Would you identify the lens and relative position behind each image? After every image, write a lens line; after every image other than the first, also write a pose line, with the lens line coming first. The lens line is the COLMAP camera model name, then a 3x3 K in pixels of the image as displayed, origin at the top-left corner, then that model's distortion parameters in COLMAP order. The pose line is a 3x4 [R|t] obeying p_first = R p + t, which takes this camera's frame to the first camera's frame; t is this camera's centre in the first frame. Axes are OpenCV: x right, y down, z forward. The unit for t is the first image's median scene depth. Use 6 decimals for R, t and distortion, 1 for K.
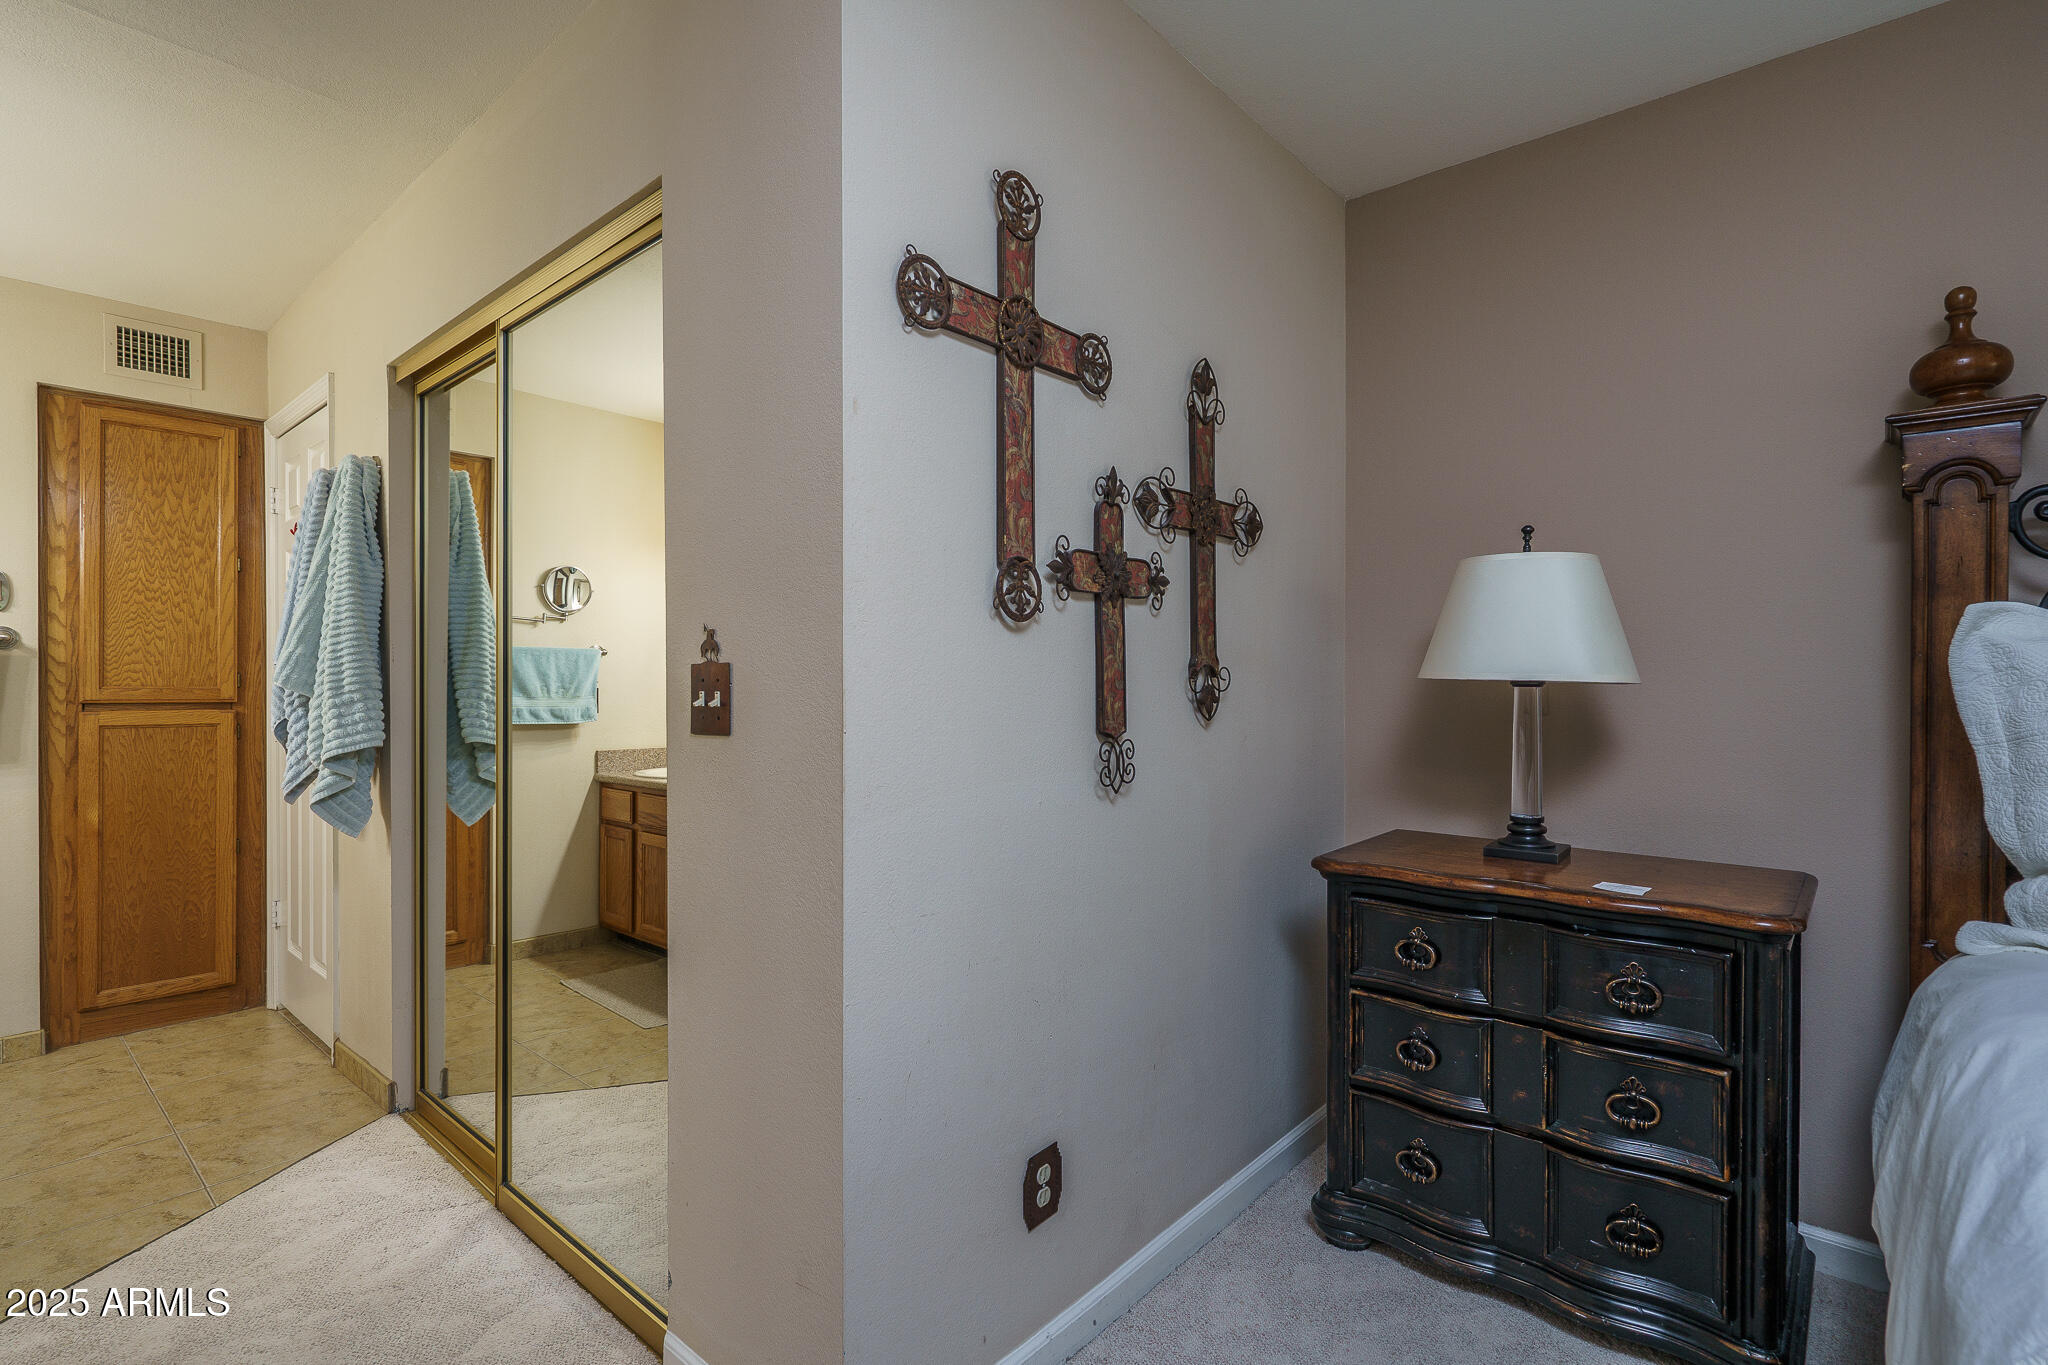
lens RADIAL K [[971.5, 0, 1033.4], [0, 971.5, 699.6], [0, 0, 1]] dist [0.003404, 0.000054]
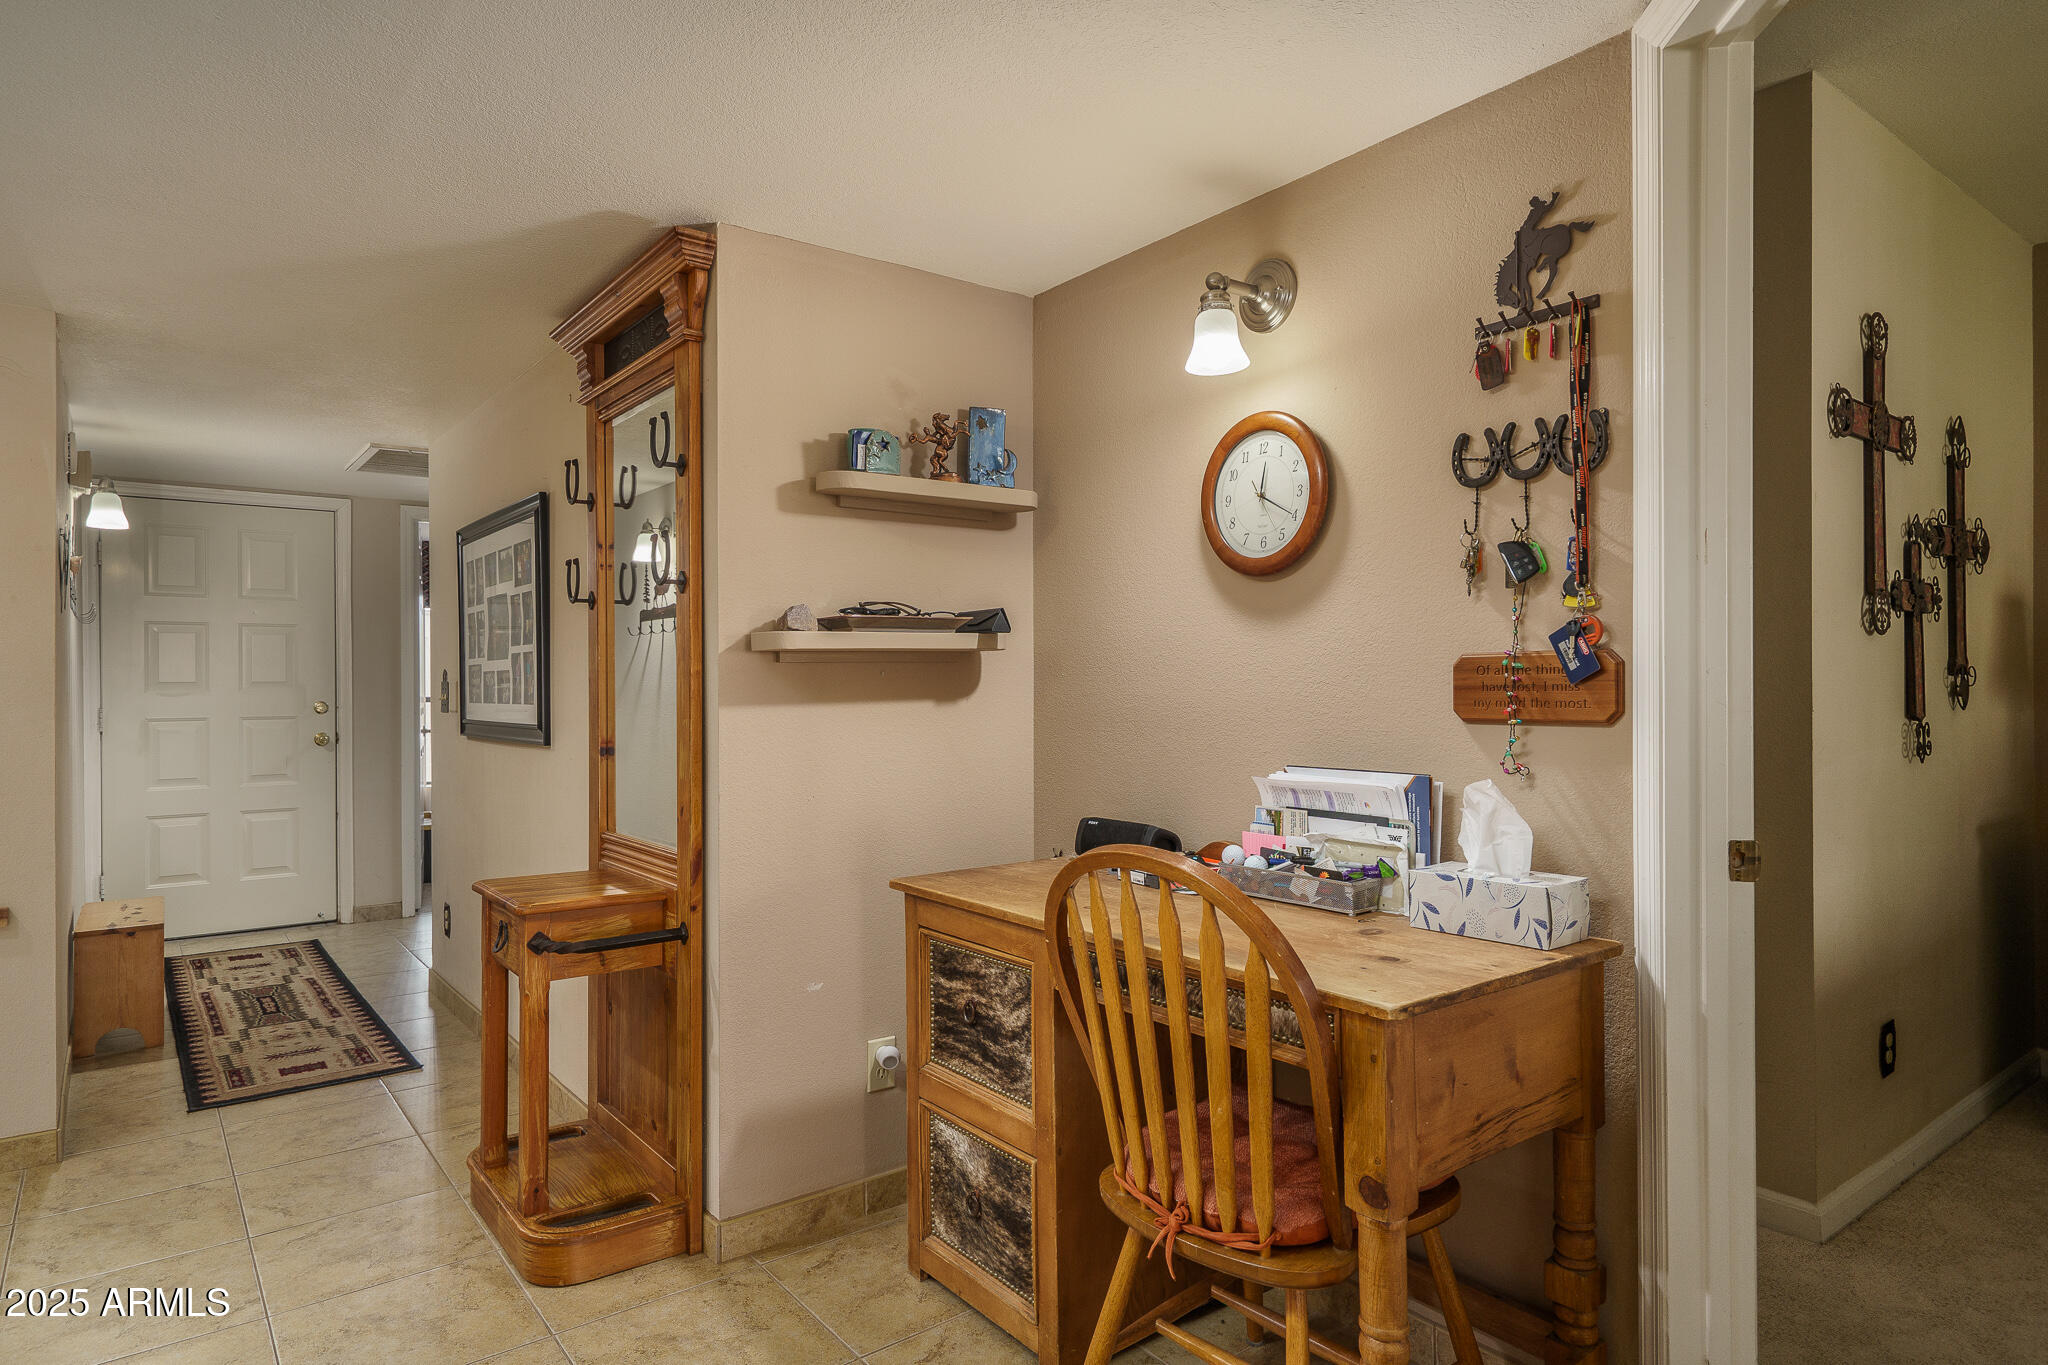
lens RADIAL K [[1181.5, 0, 1020.9], [0, 1181.5, 686.6], [0, 0, 1]] dist [0.005170, 0.002345]
pose [[0.980142, 0.004398, -0.198248, -1.977309], [-0.006694, 0.999918, -0.010916, 0.047433], [0.198184, 0.012026, 0.980091, -2.022246]]
